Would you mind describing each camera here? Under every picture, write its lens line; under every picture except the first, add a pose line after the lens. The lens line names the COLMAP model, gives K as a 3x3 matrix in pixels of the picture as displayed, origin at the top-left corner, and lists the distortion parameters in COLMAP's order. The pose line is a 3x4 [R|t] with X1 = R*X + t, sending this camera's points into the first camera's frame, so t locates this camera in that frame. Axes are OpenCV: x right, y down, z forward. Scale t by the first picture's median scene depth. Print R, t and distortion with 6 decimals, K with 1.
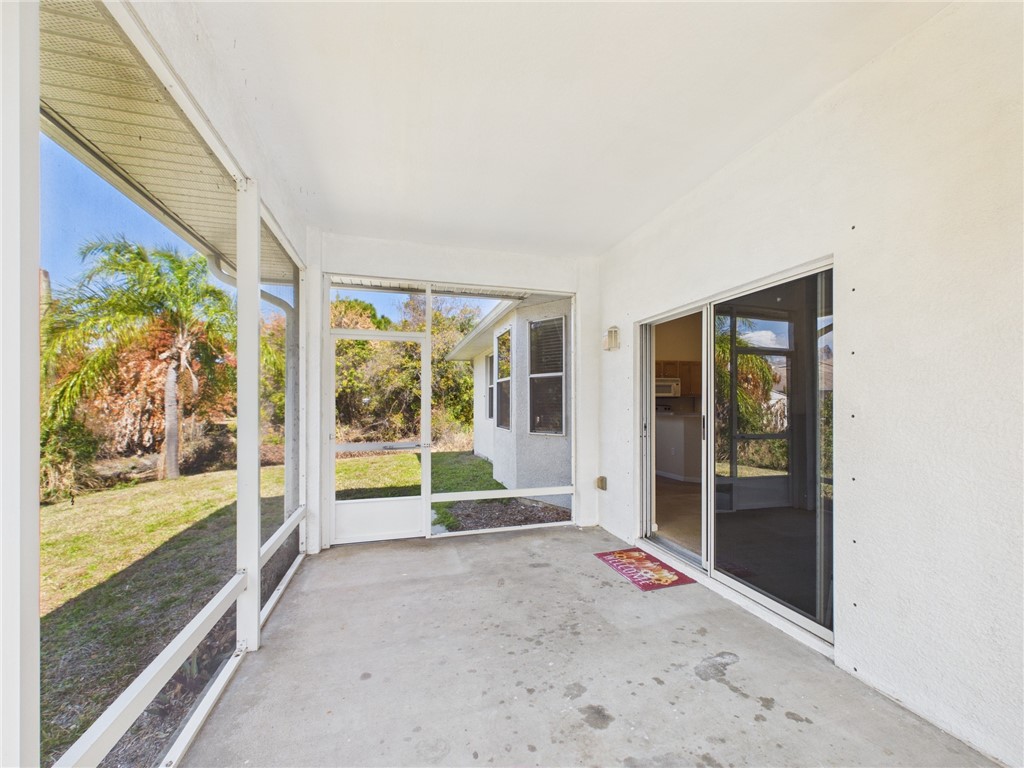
lens RADIAL K [[410.6, 0, 514.2], [0, 410.6, 398.7], [0, 0, 1]] dist [0.003396, -0.000627]
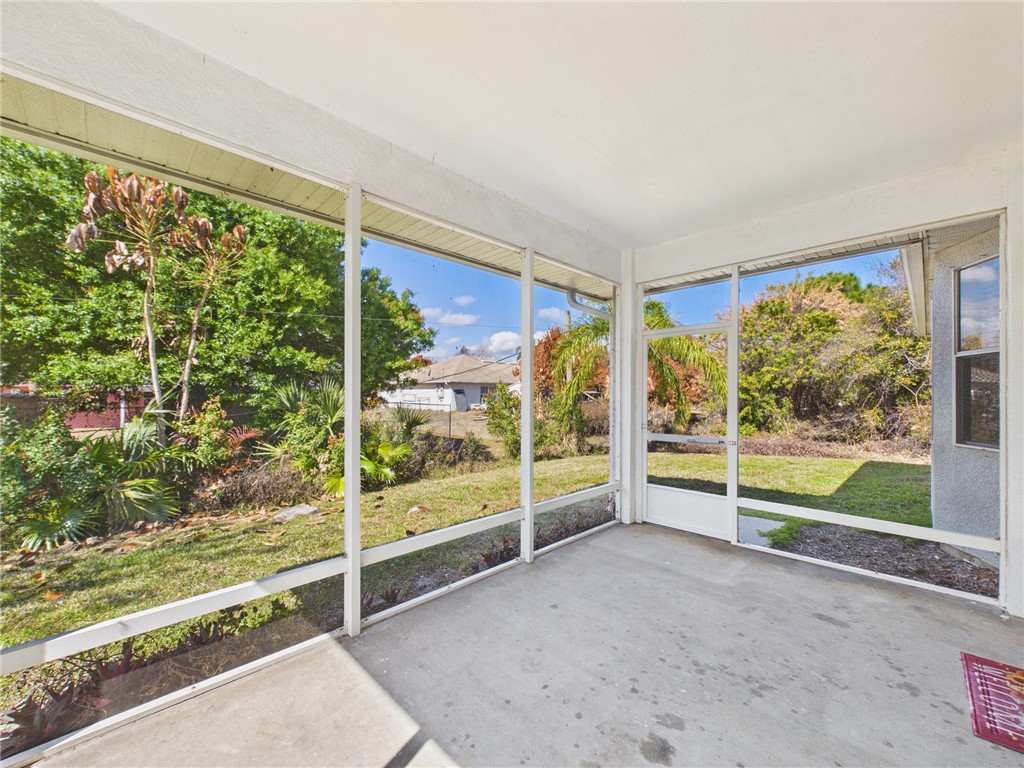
lens RADIAL K [[410.6, 0, 512.2], [0, 410.6, 391.5], [0, 0, 1]] dist [0.003396, -0.000627]
pose [[0.484987, -0.005327, -0.874505, 0.353486], [0.008309, 0.999964, -0.001483, -0.004878], [0.874482, -0.006547, 0.485014, 0.122957]]
